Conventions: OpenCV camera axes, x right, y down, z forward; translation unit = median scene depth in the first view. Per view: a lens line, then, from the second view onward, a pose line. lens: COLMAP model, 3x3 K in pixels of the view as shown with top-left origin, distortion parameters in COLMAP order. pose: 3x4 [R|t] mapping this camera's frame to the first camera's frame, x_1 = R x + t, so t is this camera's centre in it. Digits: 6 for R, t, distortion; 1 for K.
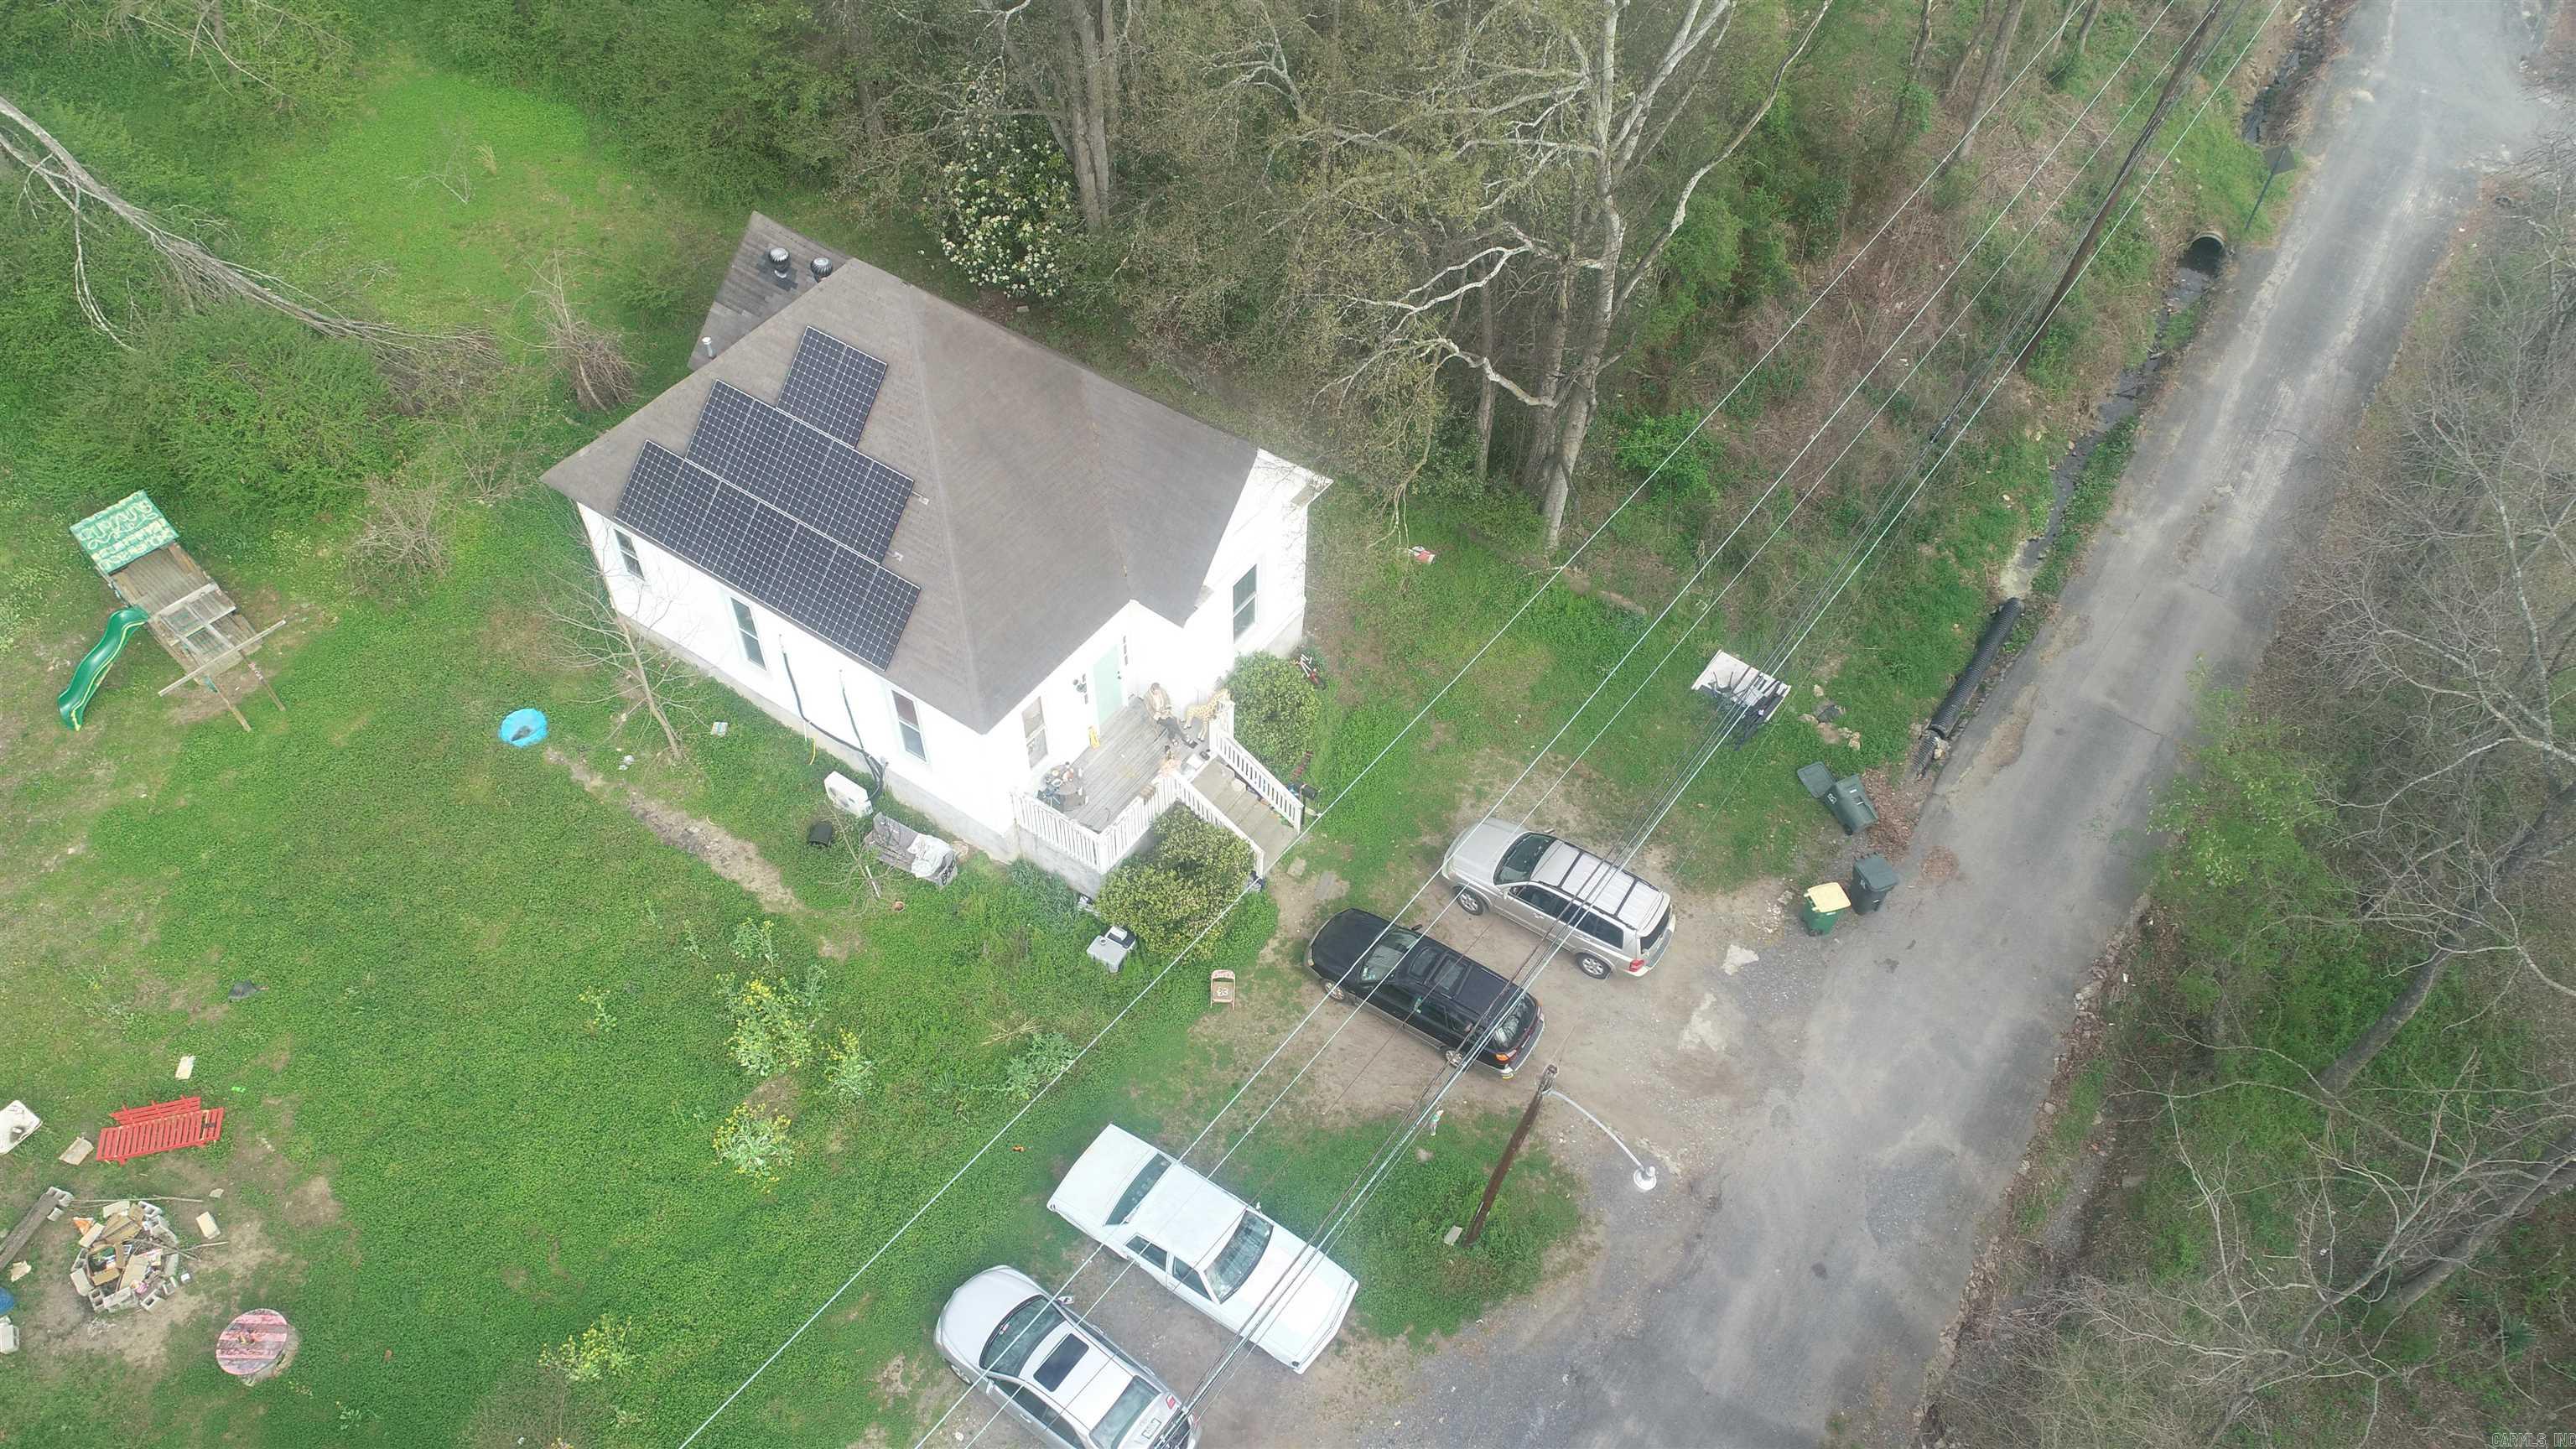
lens RADIAL K [[1732.9, 0, 1288.5], [0, 1732.9, 718.3], [0, 0, 1]] dist [-0.003312, -0.000032]
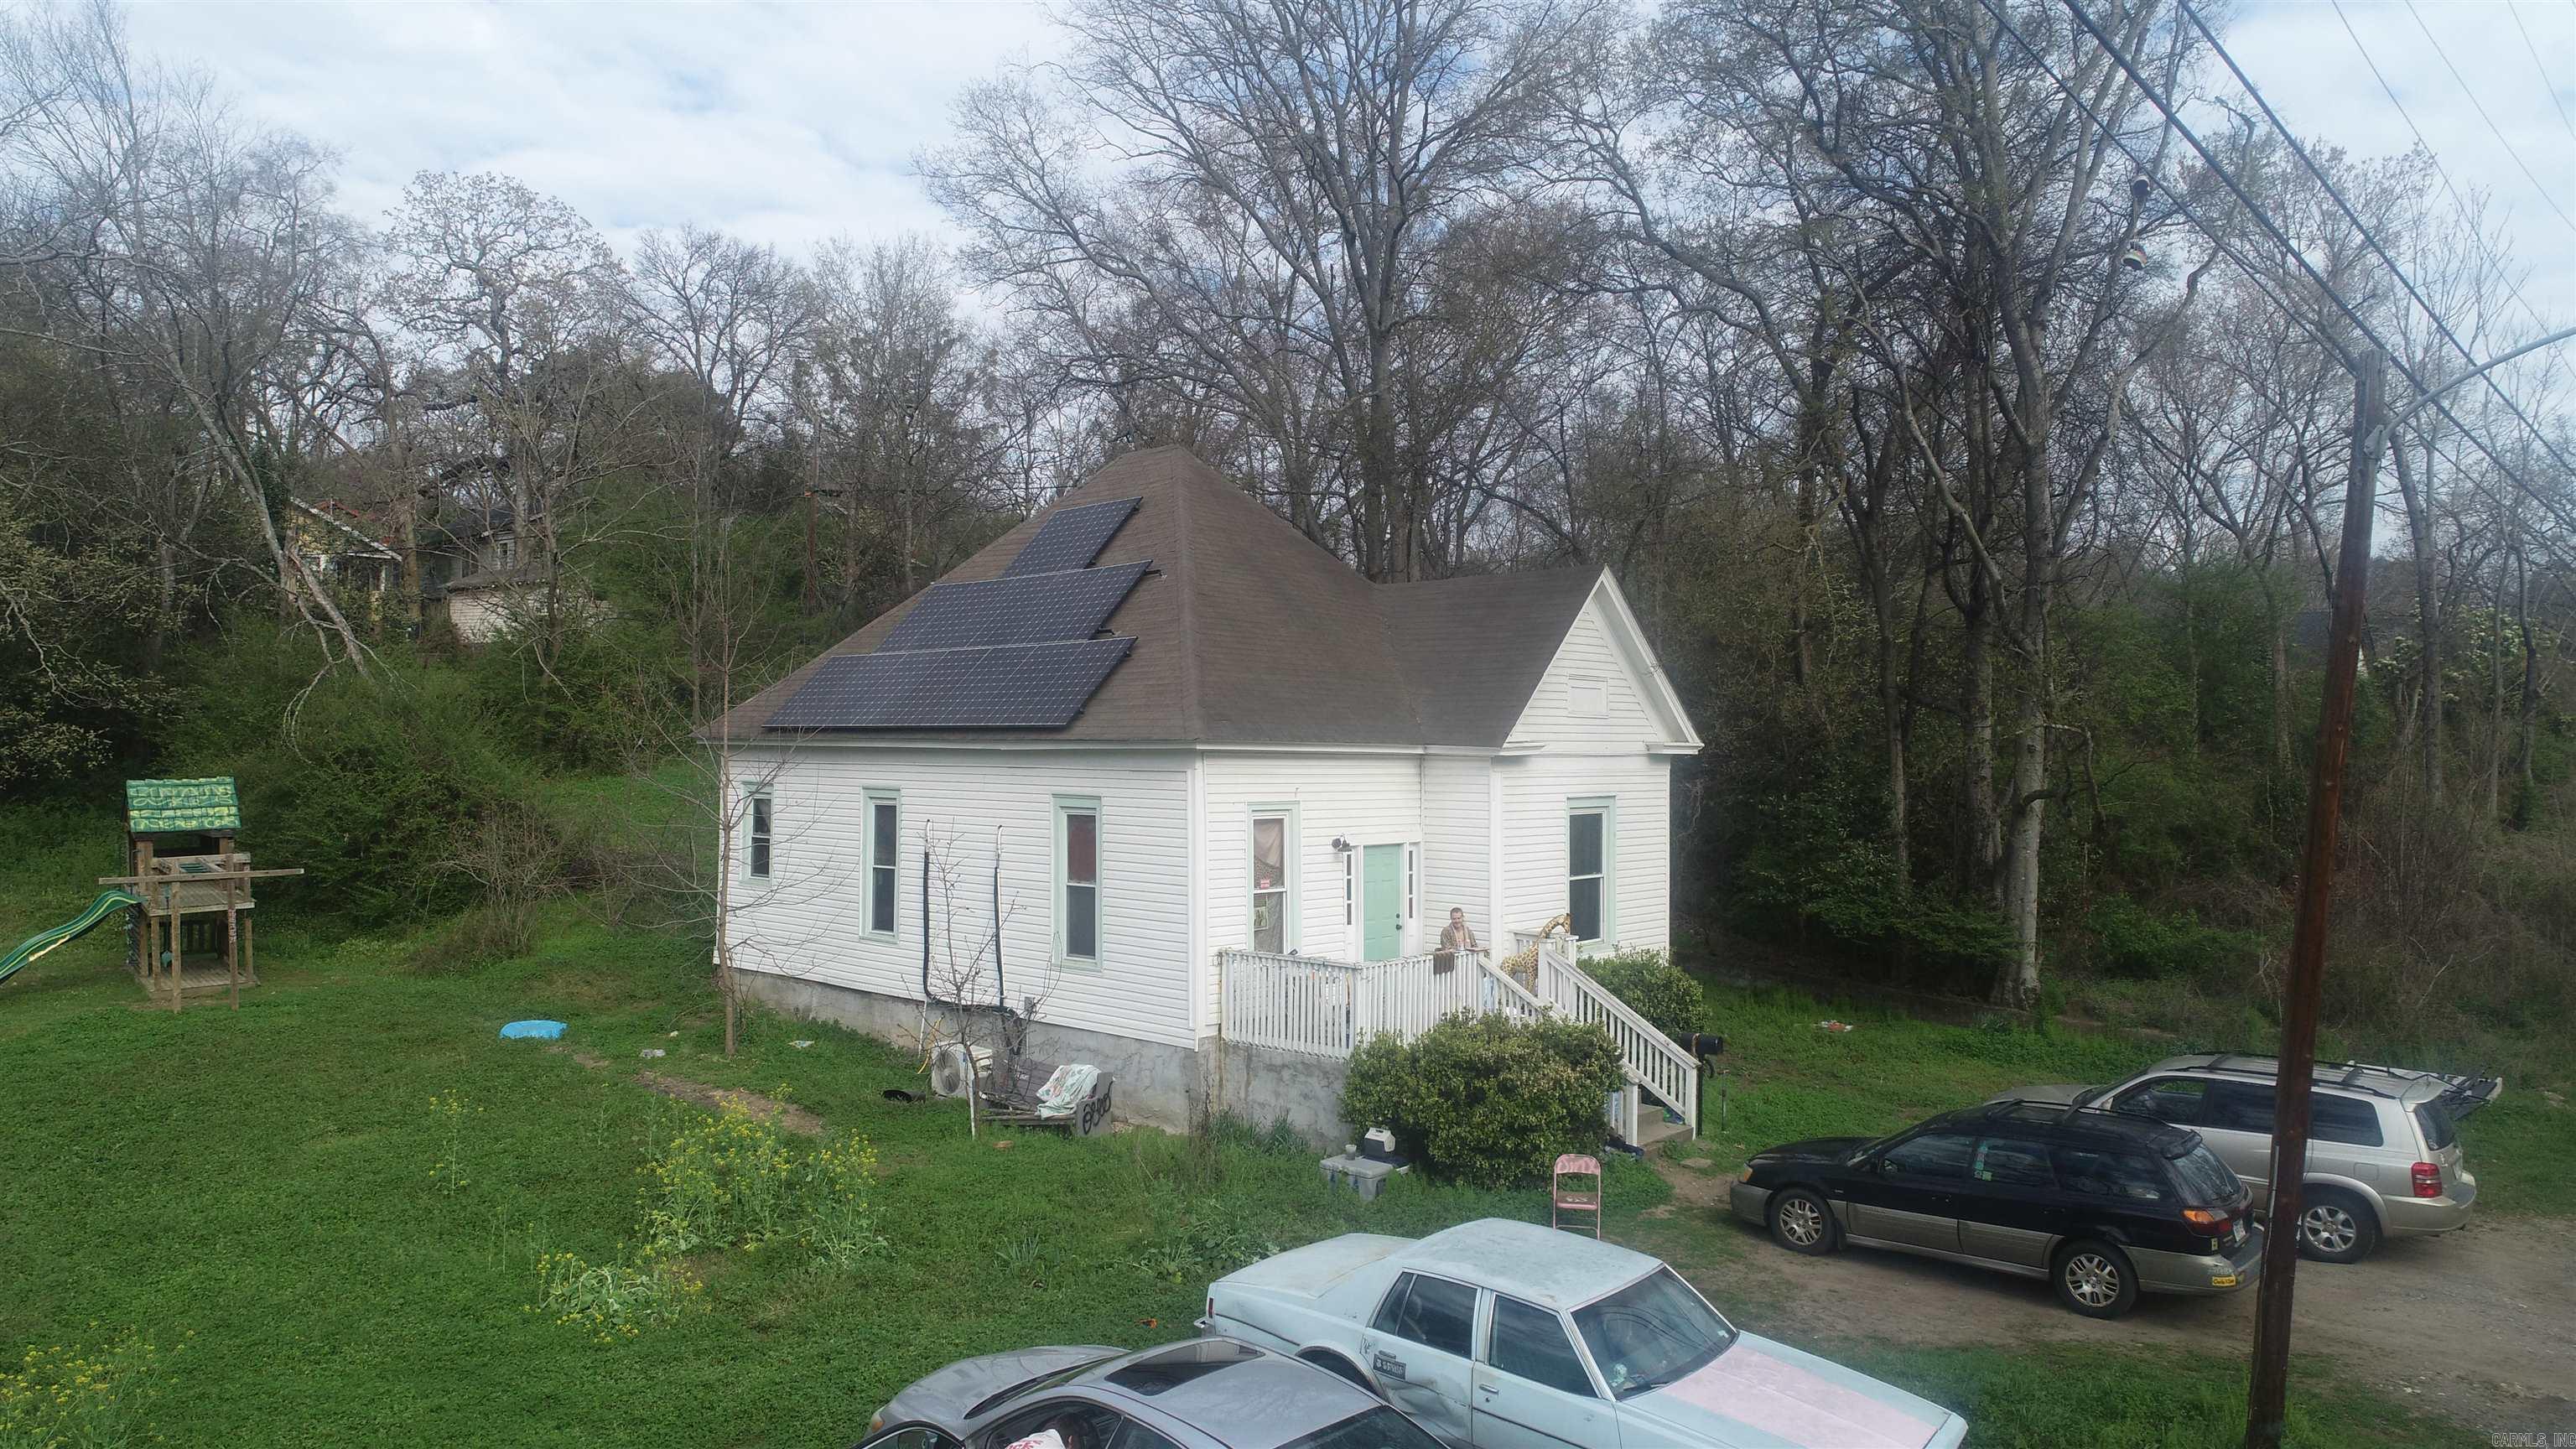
lens RADIAL K [[1732.9, 0, 1287.3], [0, 1732.9, 728.6], [0, 0, 1]] dist [-0.003312, -0.000032]
pose [[0.989234, -0.023015, -0.144523, -0.043056], [-0.096607, 0.639101, -0.763031, 0.443305], [0.109926, 0.768778, 0.629997, 0.523146]]
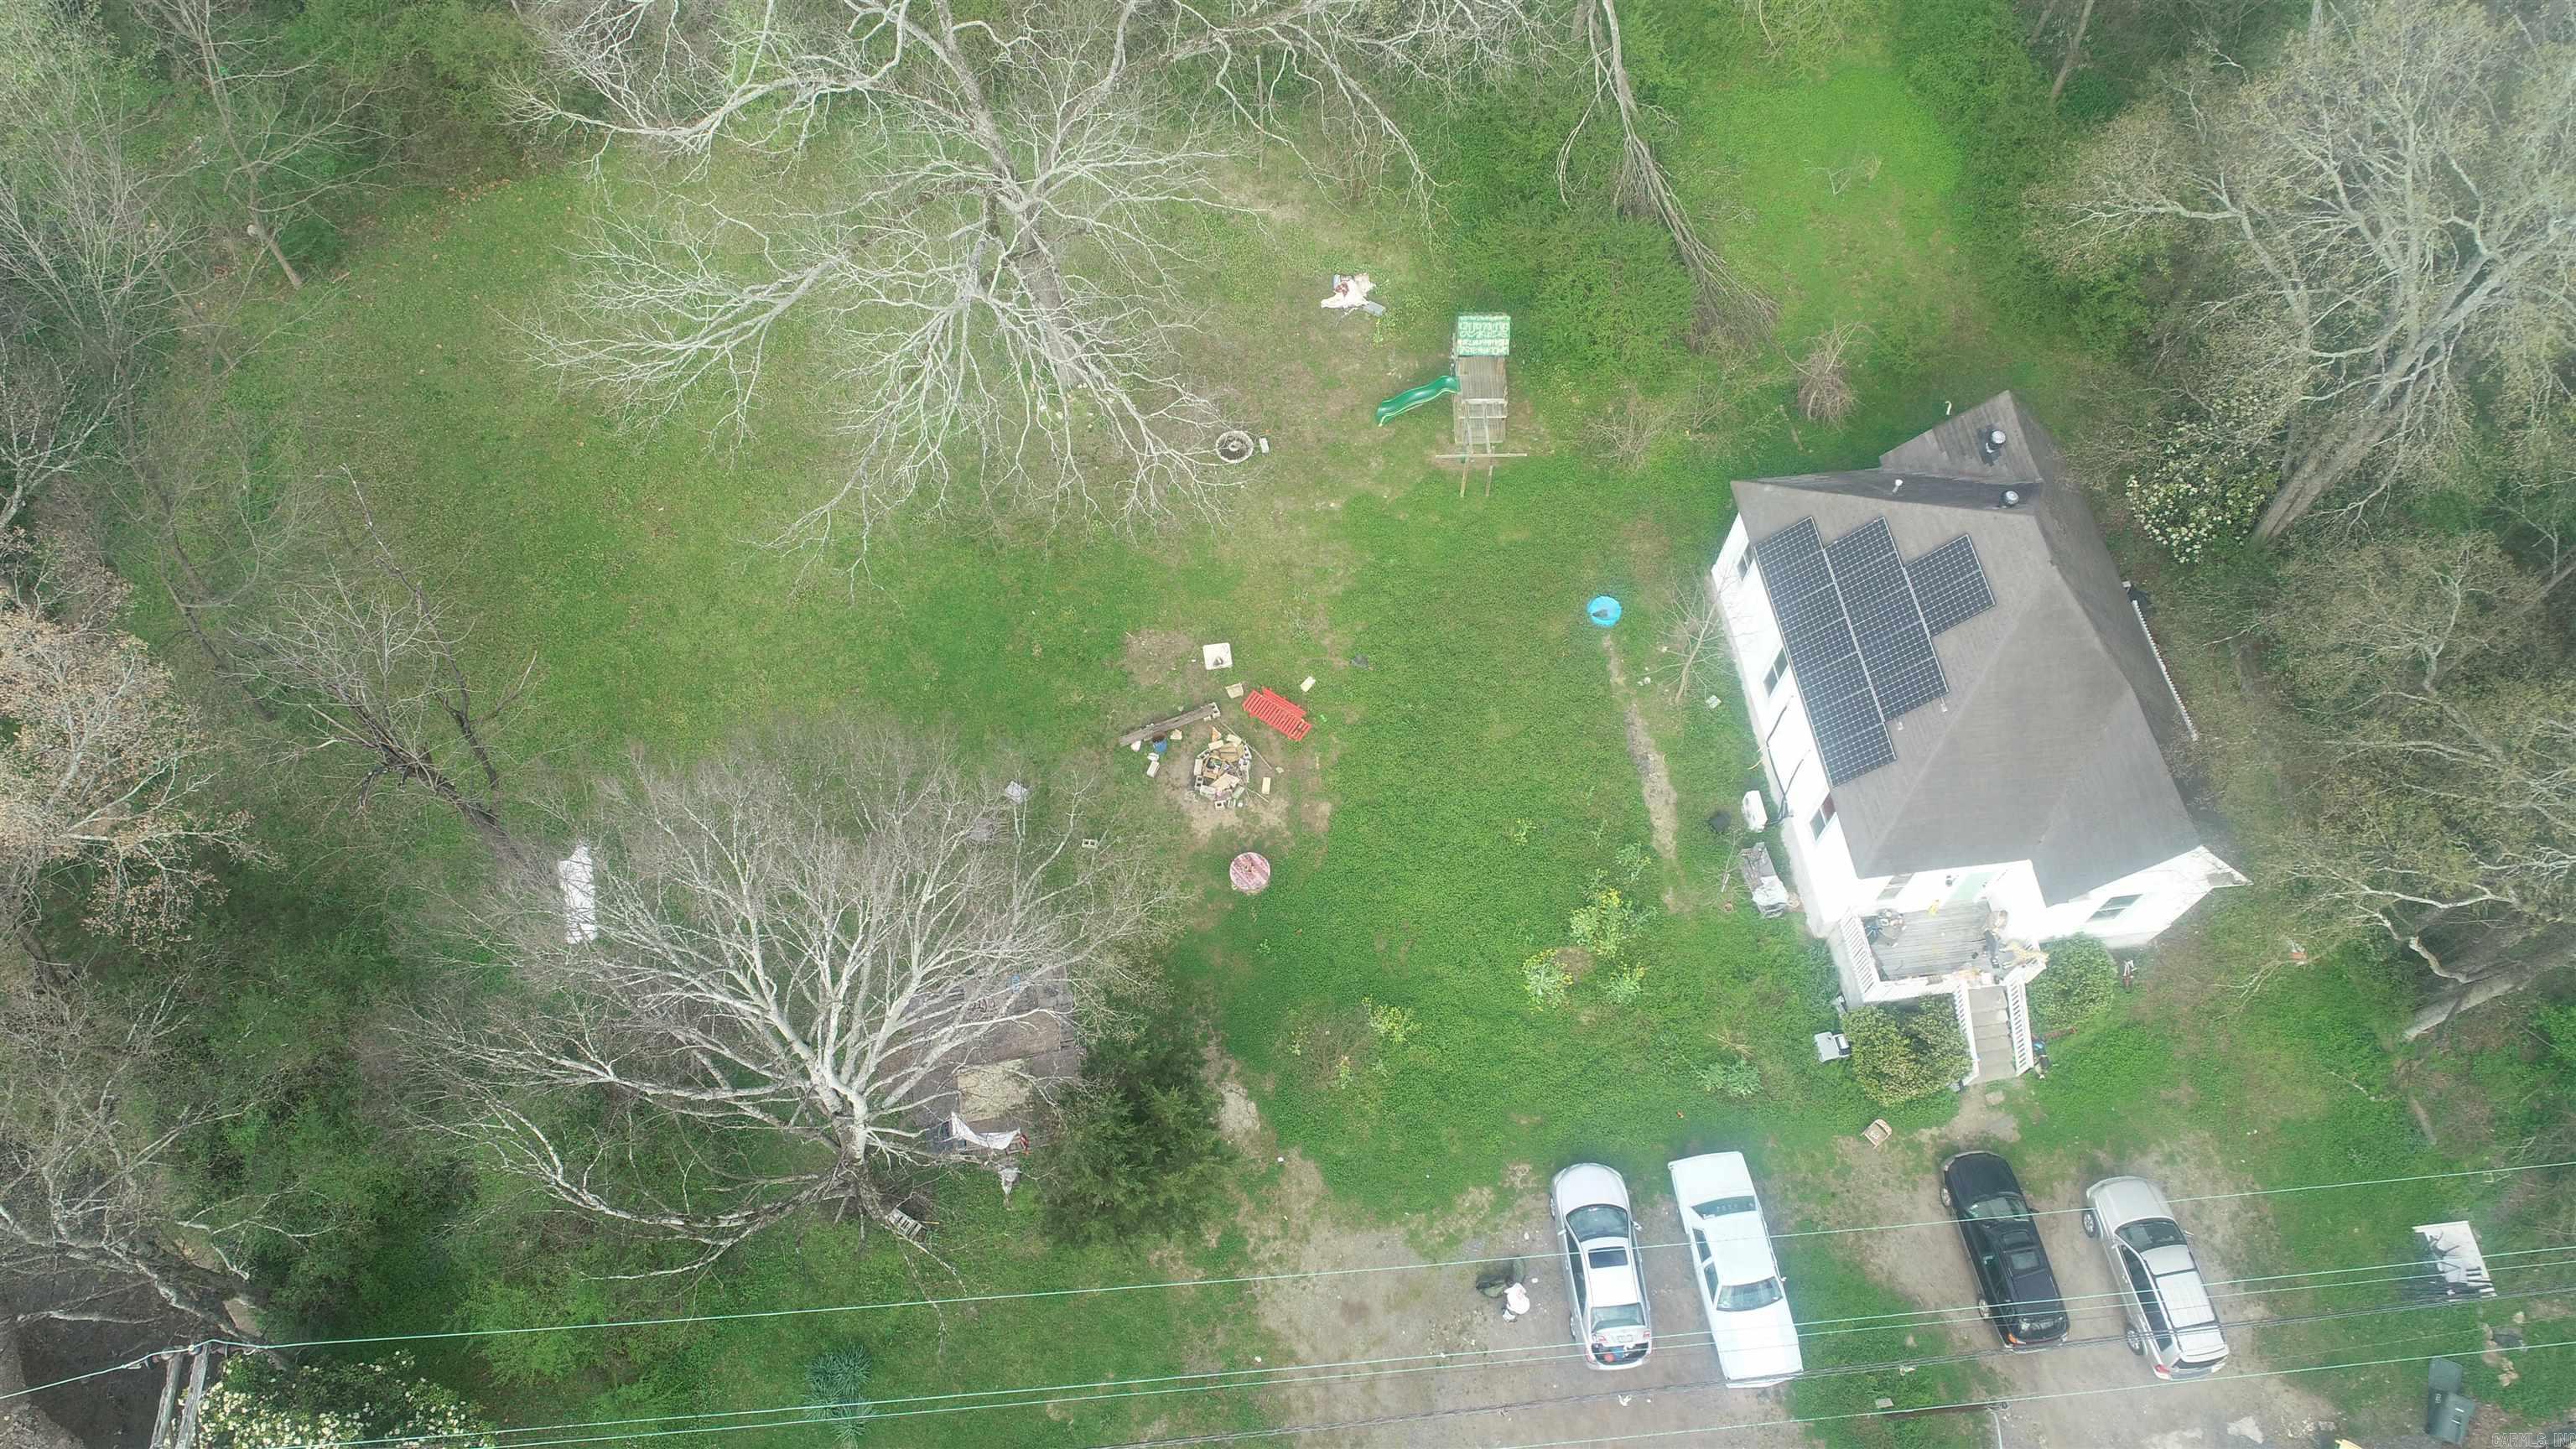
lens RADIAL K [[1732.9, 0, 1289.6], [0, 1732.9, 730.2], [0, 0, 1]] dist [-0.003312, -0.000032]
pose [[0.668942, 0.644619, -0.370111, -0.043748], [-0.566597, 0.764493, 0.307438, -0.210925], [0.481128, 0.004046, 0.876641, -0.330282]]
